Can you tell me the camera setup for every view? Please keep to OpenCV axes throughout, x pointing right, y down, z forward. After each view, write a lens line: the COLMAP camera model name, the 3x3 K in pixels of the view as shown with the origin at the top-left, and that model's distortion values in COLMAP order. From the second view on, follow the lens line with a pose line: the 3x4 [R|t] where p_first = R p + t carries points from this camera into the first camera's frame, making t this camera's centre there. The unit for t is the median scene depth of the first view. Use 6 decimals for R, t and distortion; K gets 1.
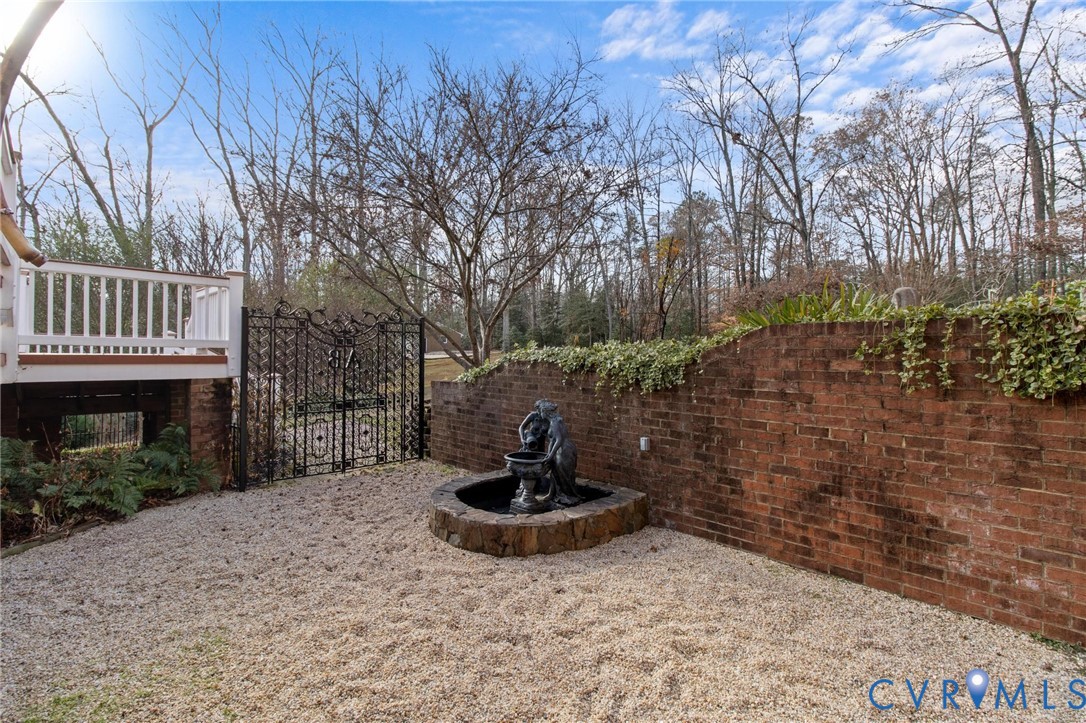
lens RADIAL K [[509.9, 0, 540.0], [0, 509.9, 364.7], [0, 0, 1]] dist [0.002287, -0.000022]
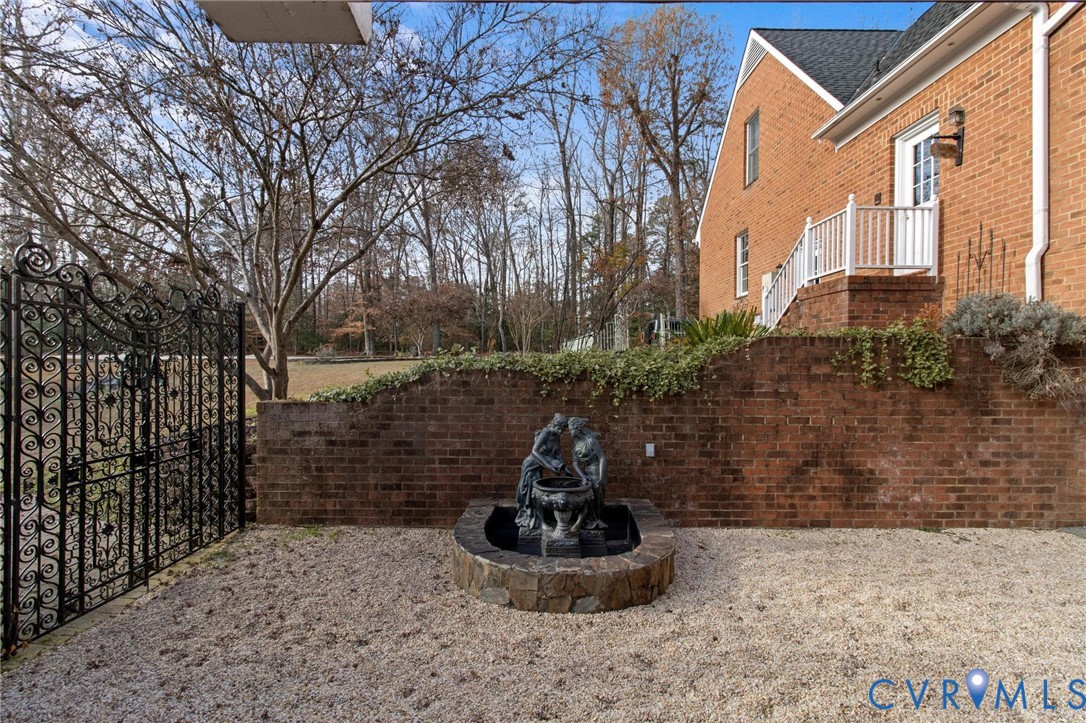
lens RADIAL K [[509.9, 0, 540.0], [0, 509.9, 364.7], [0, 0, 1]] dist [0.002287, -0.000022]
pose [[0.684228, -0.004227, 0.729256, -0.798909], [0.015385, 0.999844, -0.008639, -0.009803], [-0.729106, 0.017131, 0.684186, 0.545186]]
